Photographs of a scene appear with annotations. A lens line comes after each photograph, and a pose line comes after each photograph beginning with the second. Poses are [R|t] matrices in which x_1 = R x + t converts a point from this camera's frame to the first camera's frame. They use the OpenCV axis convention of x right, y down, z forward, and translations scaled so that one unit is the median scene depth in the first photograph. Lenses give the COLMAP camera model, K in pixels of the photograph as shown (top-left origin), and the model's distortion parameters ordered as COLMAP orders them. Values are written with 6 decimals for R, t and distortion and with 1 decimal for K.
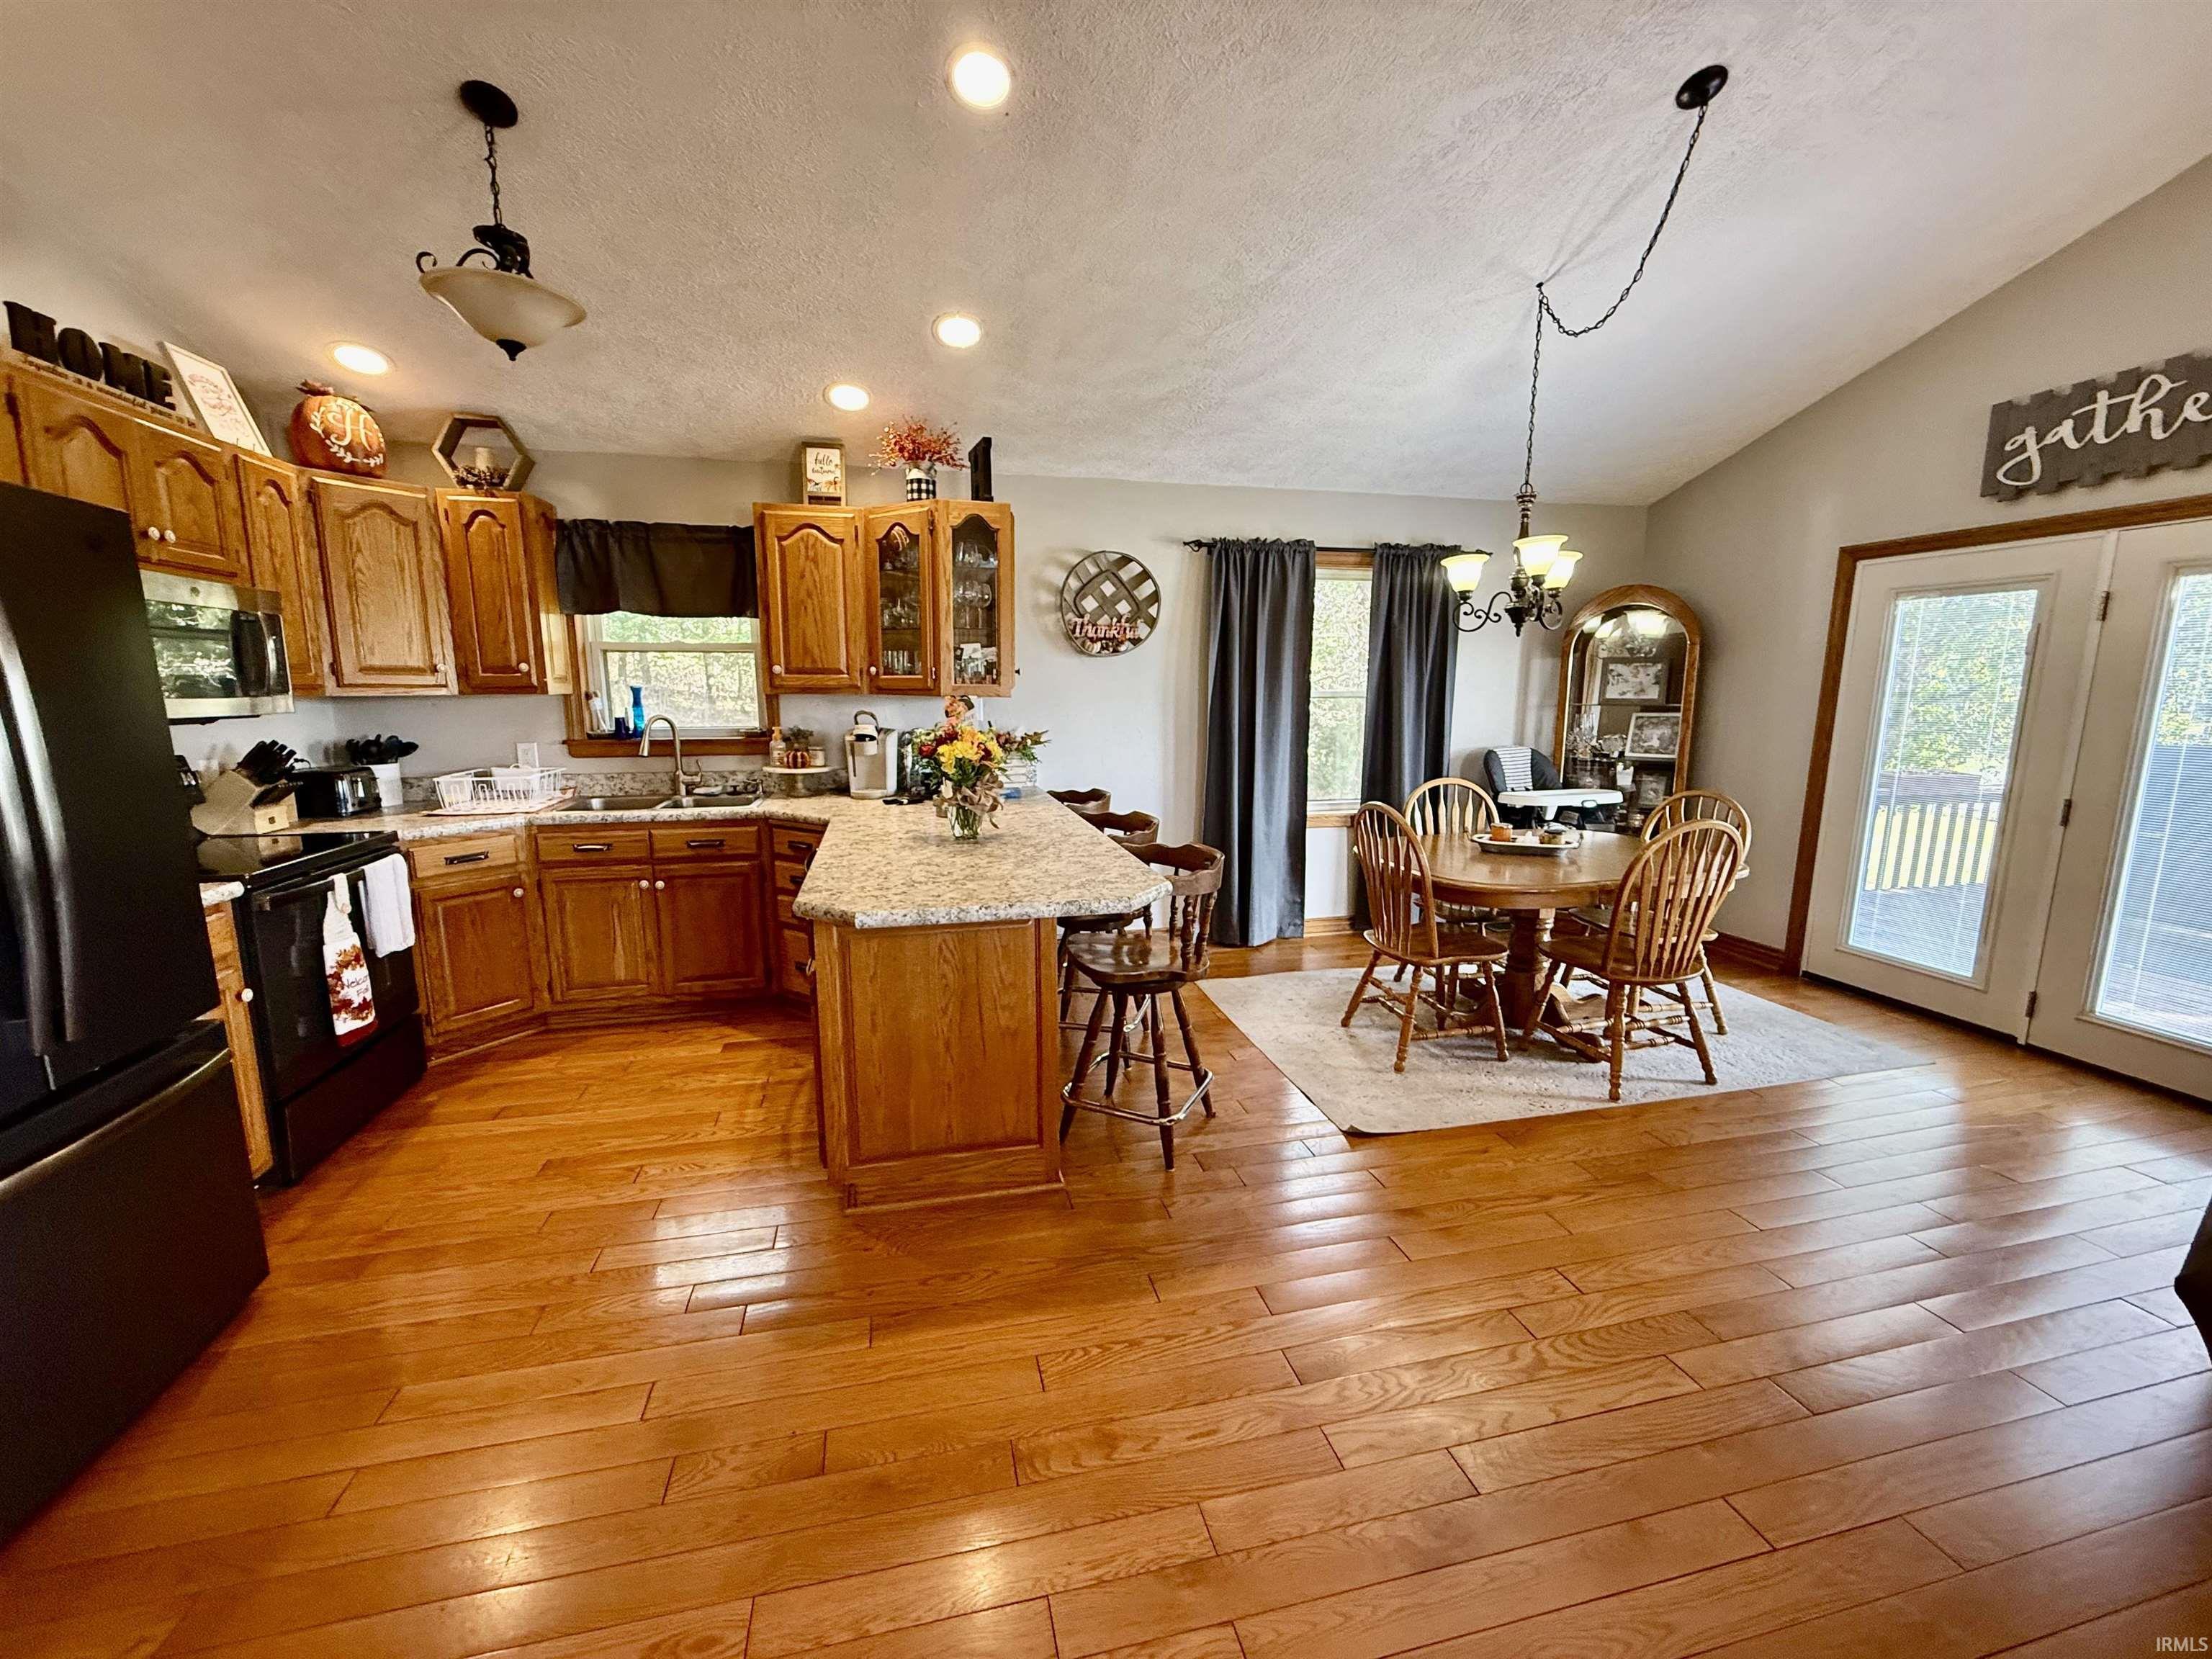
lens RADIAL K [[884.0, 0, 1106.9], [0, 884.0, 832.4], [0, 0, 1]] dist [-0.000524, 0.000784]
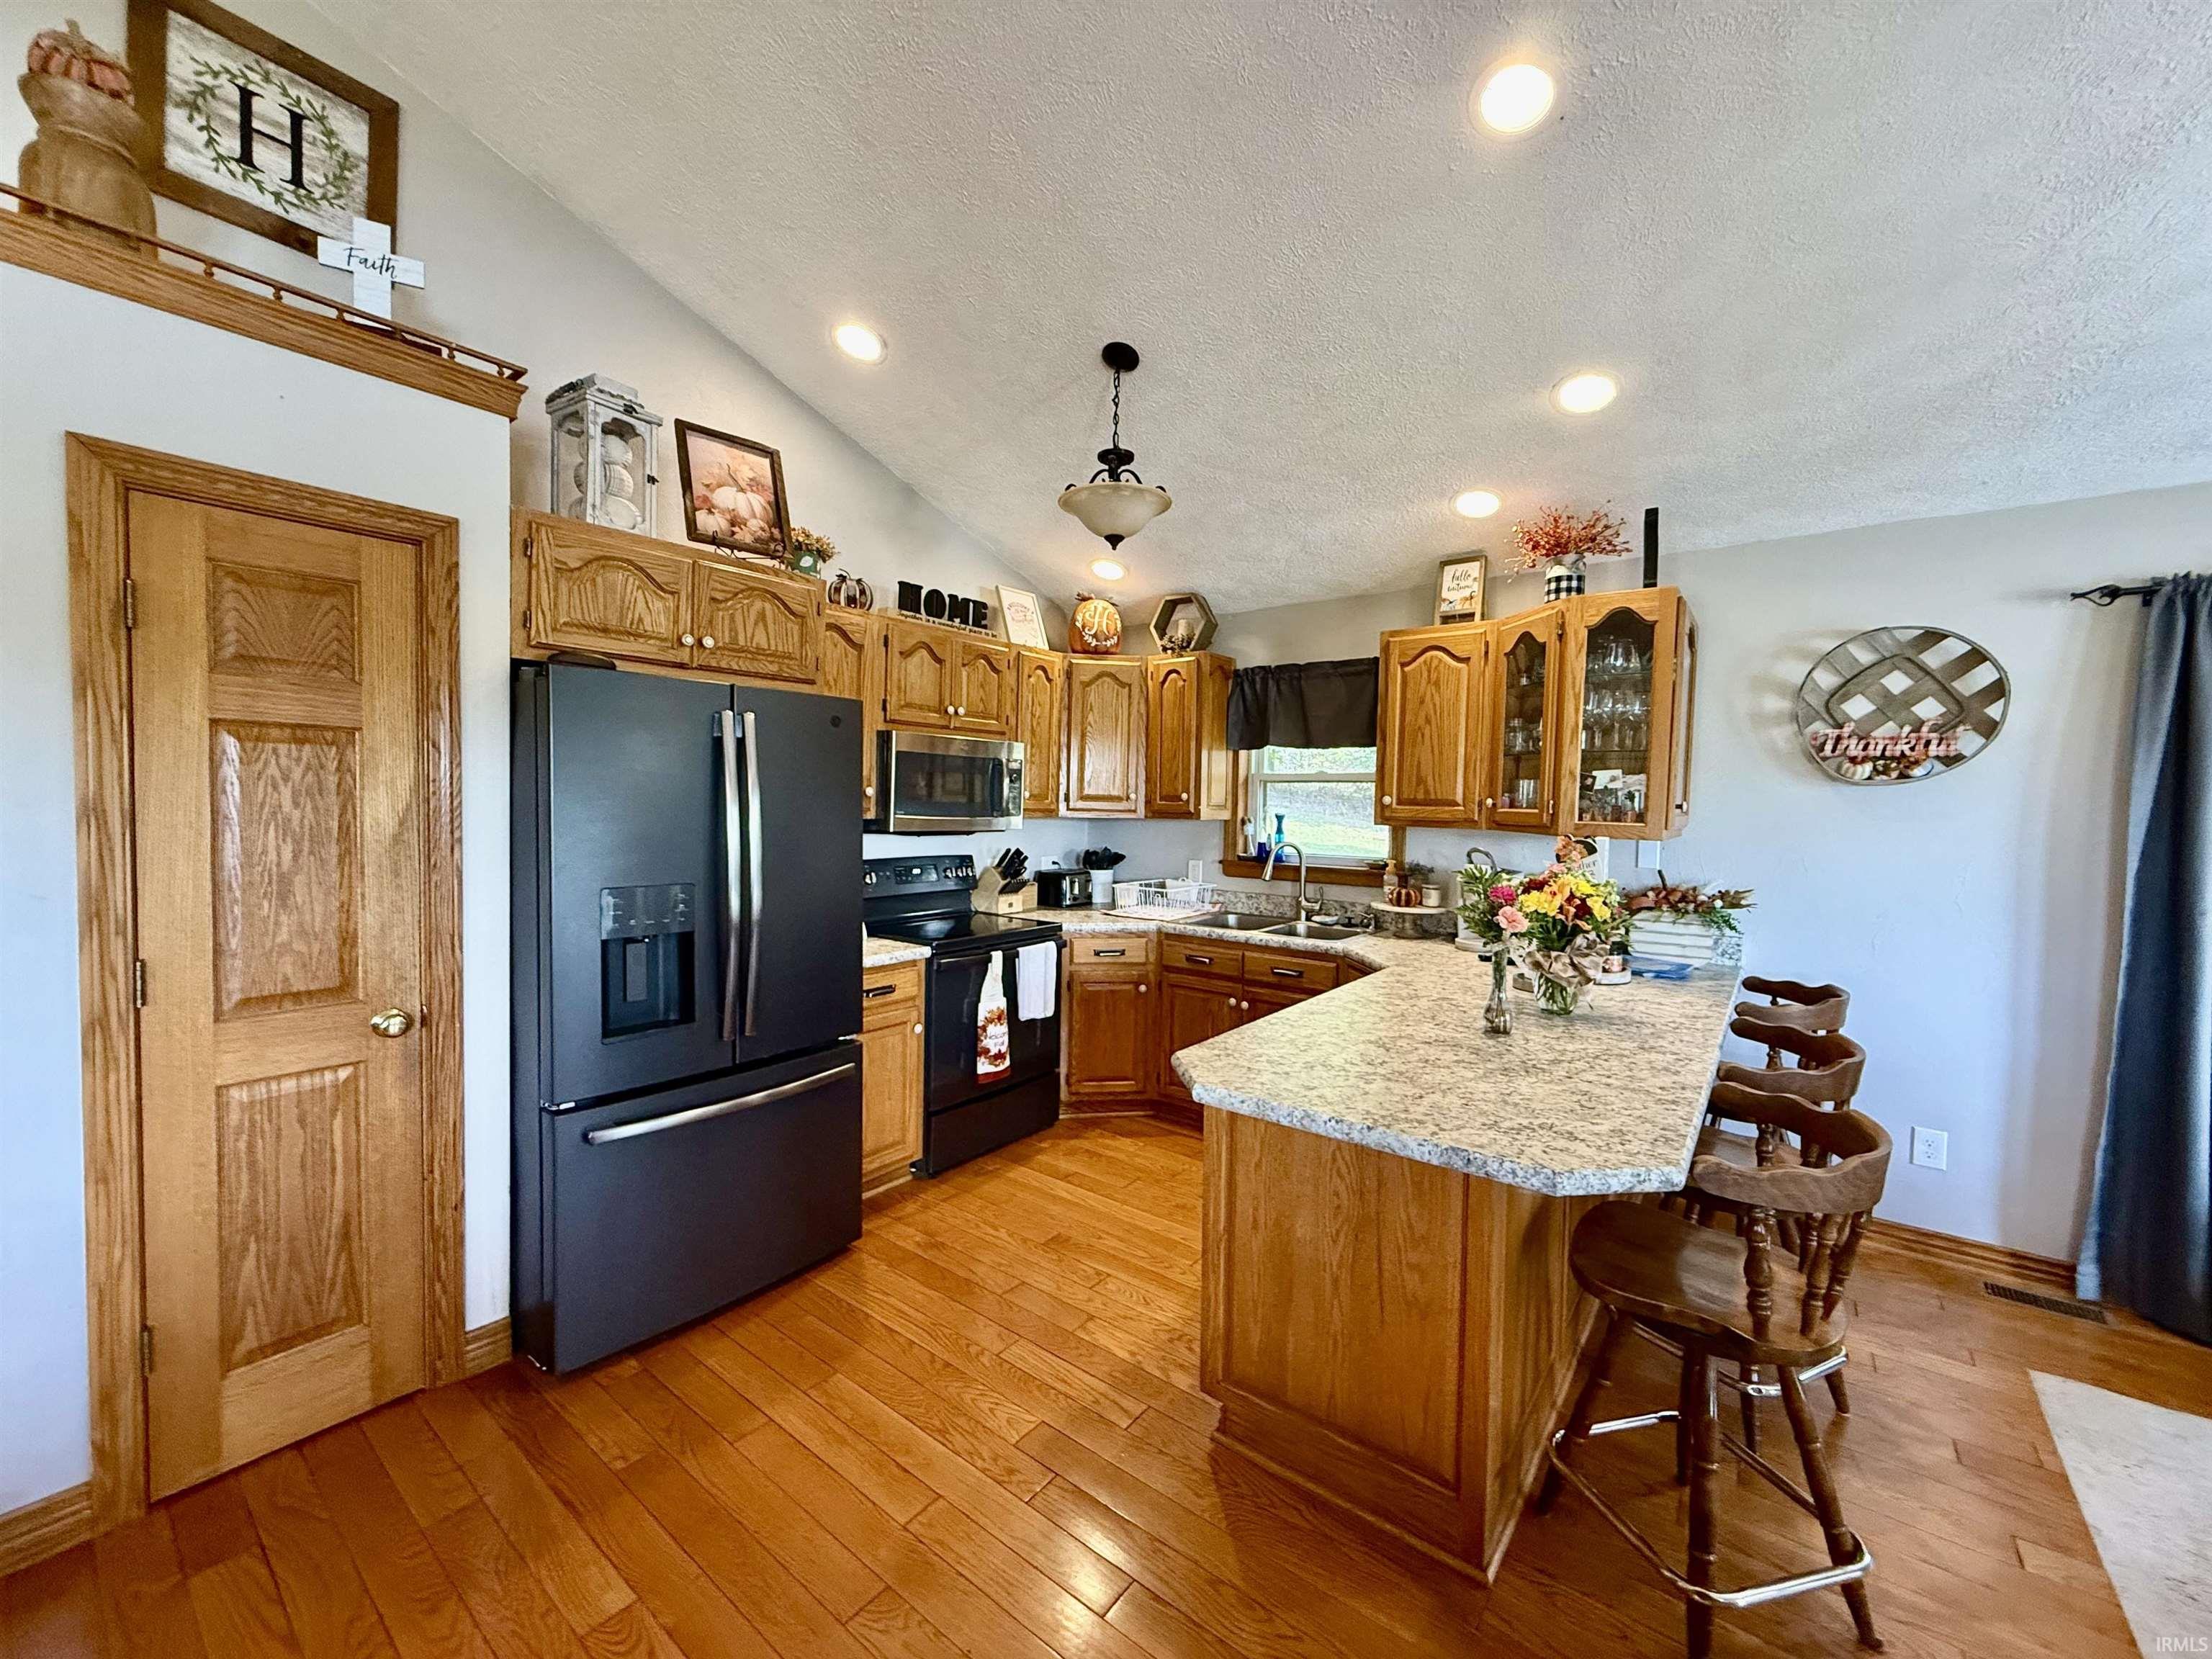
lens RADIAL K [[884.0, 0, 1105.1], [0, 884.0, 831.3], [0, 0, 1]] dist [-0.000524, 0.000784]
pose [[0.621136, 0.038150, -0.782774, 0.189229], [-0.146062, 0.986949, -0.067801, -0.046439], [0.769971, 0.156447, 0.618602, 0.201839]]
